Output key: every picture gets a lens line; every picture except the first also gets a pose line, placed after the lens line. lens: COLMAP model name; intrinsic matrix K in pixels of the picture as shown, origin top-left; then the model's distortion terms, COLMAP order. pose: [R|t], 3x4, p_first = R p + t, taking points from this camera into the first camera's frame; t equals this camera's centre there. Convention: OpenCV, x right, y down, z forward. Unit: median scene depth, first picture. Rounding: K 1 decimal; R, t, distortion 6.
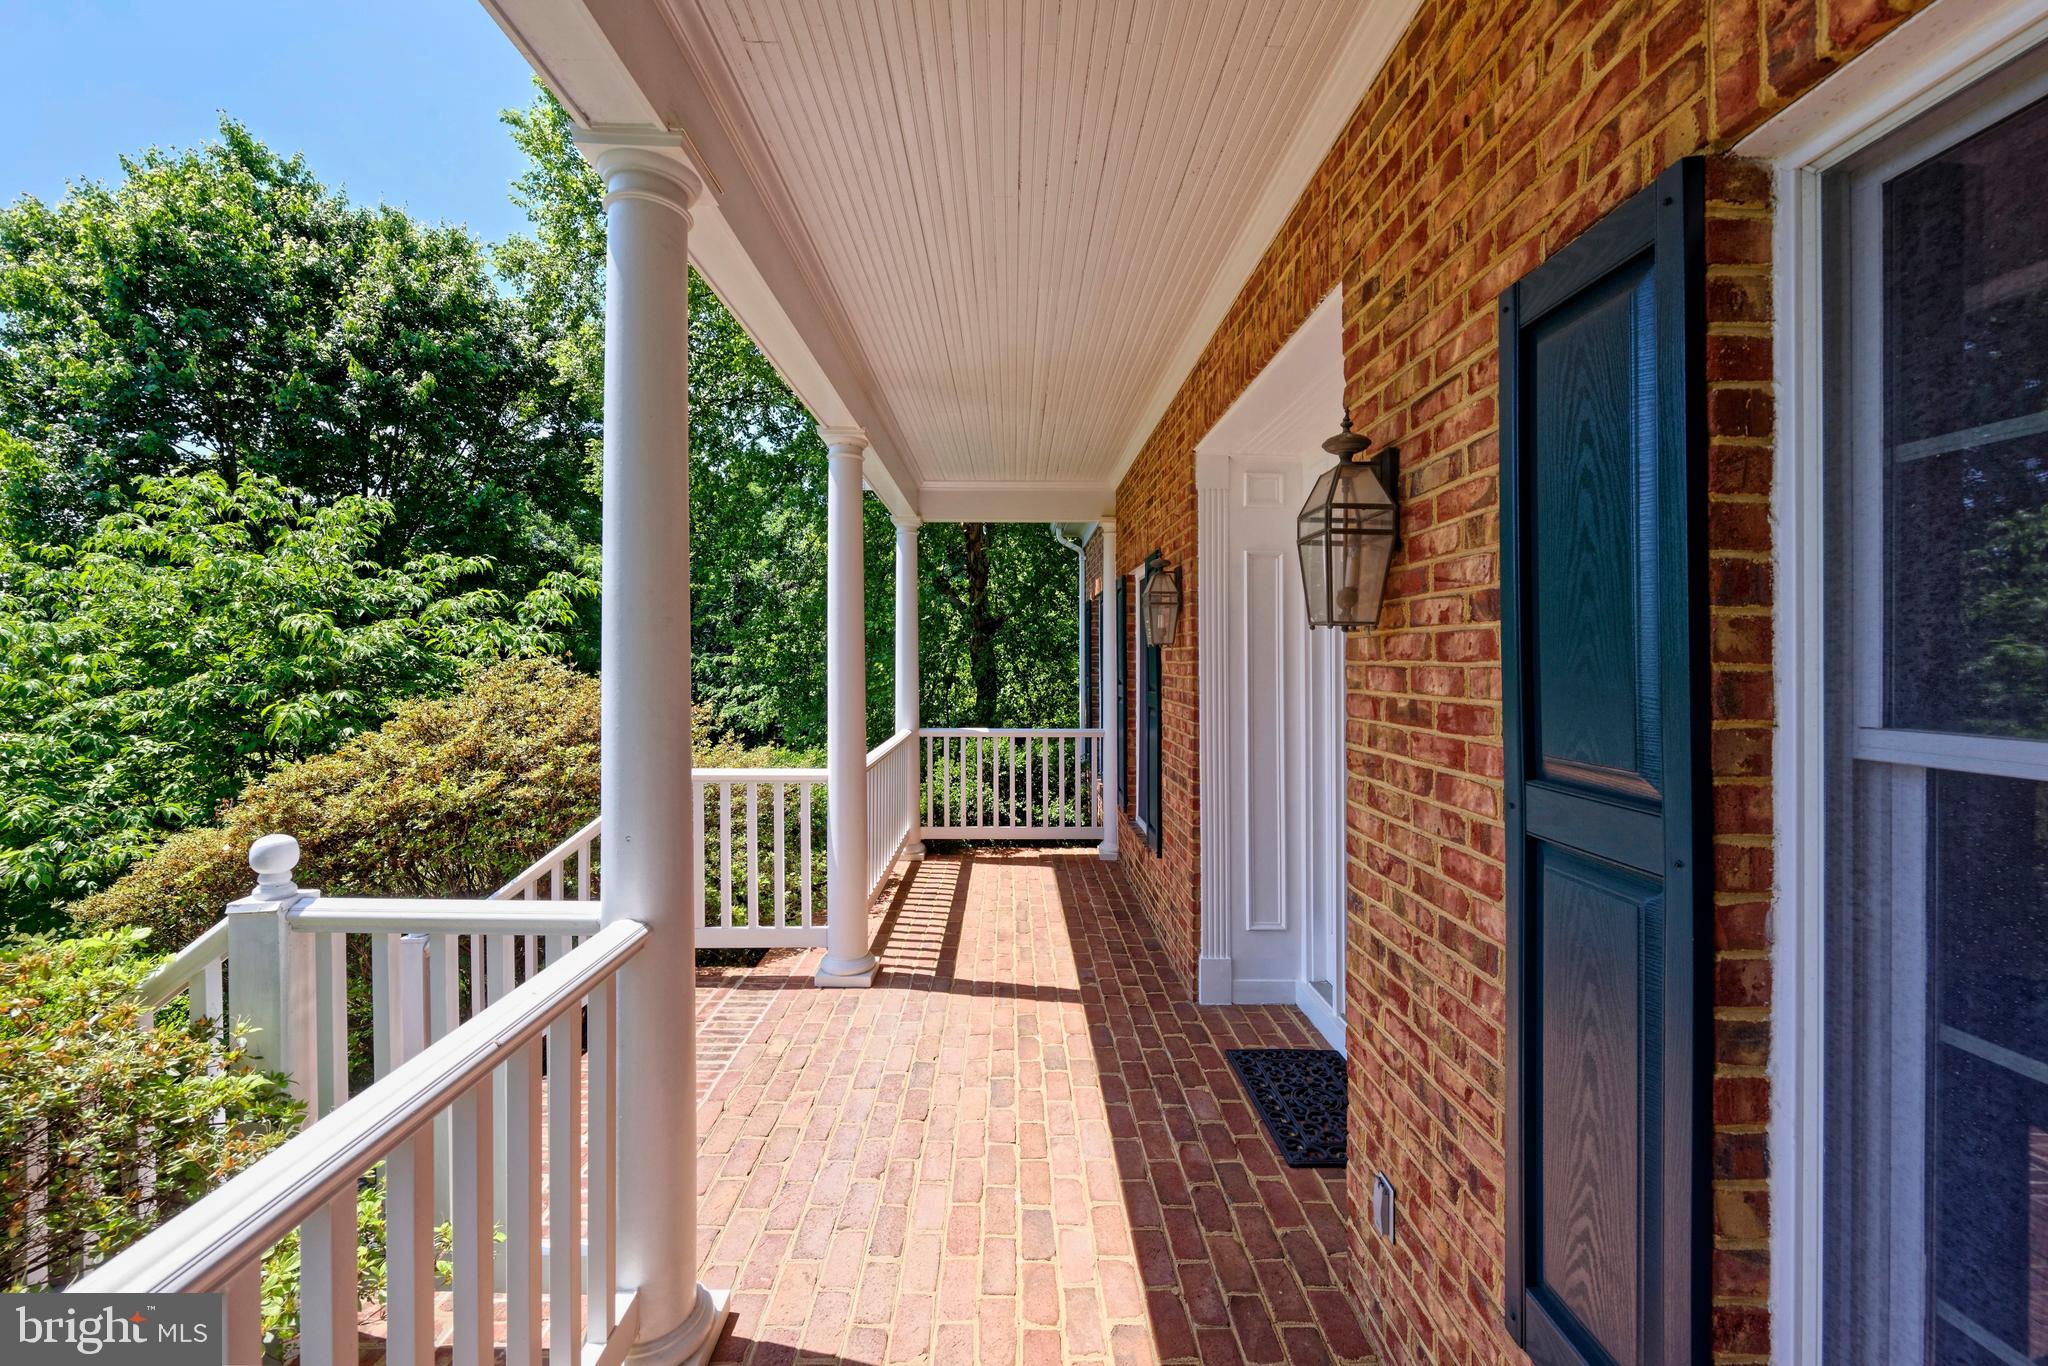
lens RADIAL K [[822.4, 0, 1022.7], [0, 822.4, 668.3], [0, 0, 1]] dist [0.000412, 0.000008]
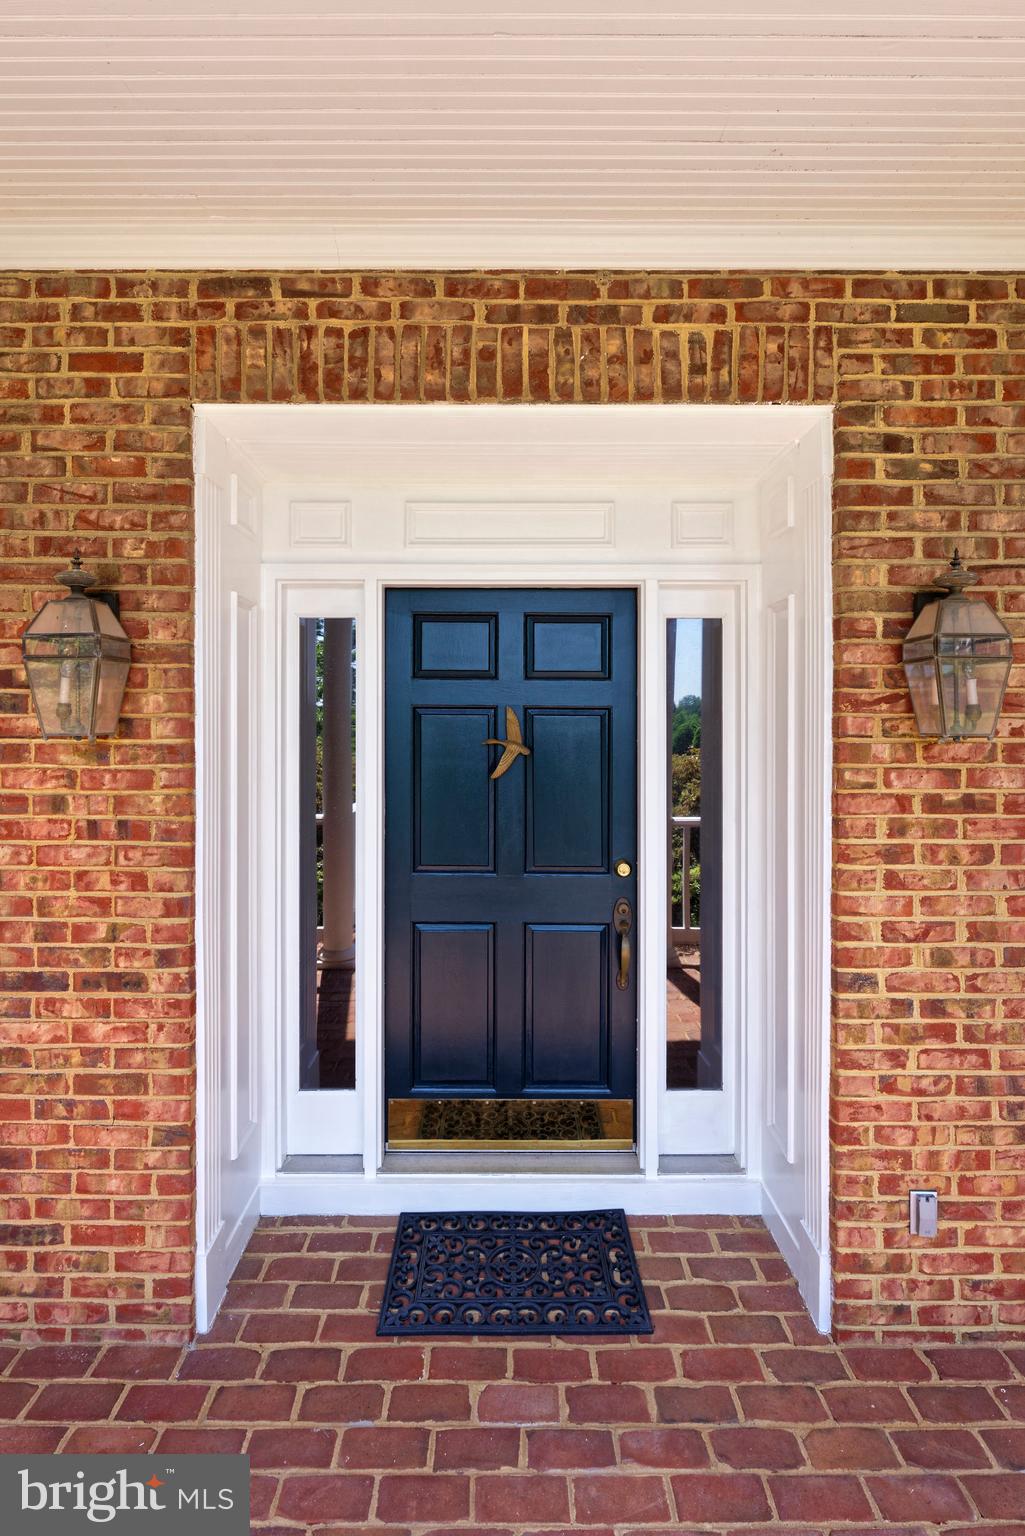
lens RADIAL K [[601.0, 0, 512.2], [0, 601.0, 763.2], [0, 0, 1]] dist [-0.015328, -0.000292]
pose [[0.019575, 0.001990, 0.999806, -0.496787], [0.009307, 0.999954, -0.002173, -0.014702], [-0.999765, 0.009347, 0.019556, 1.768195]]
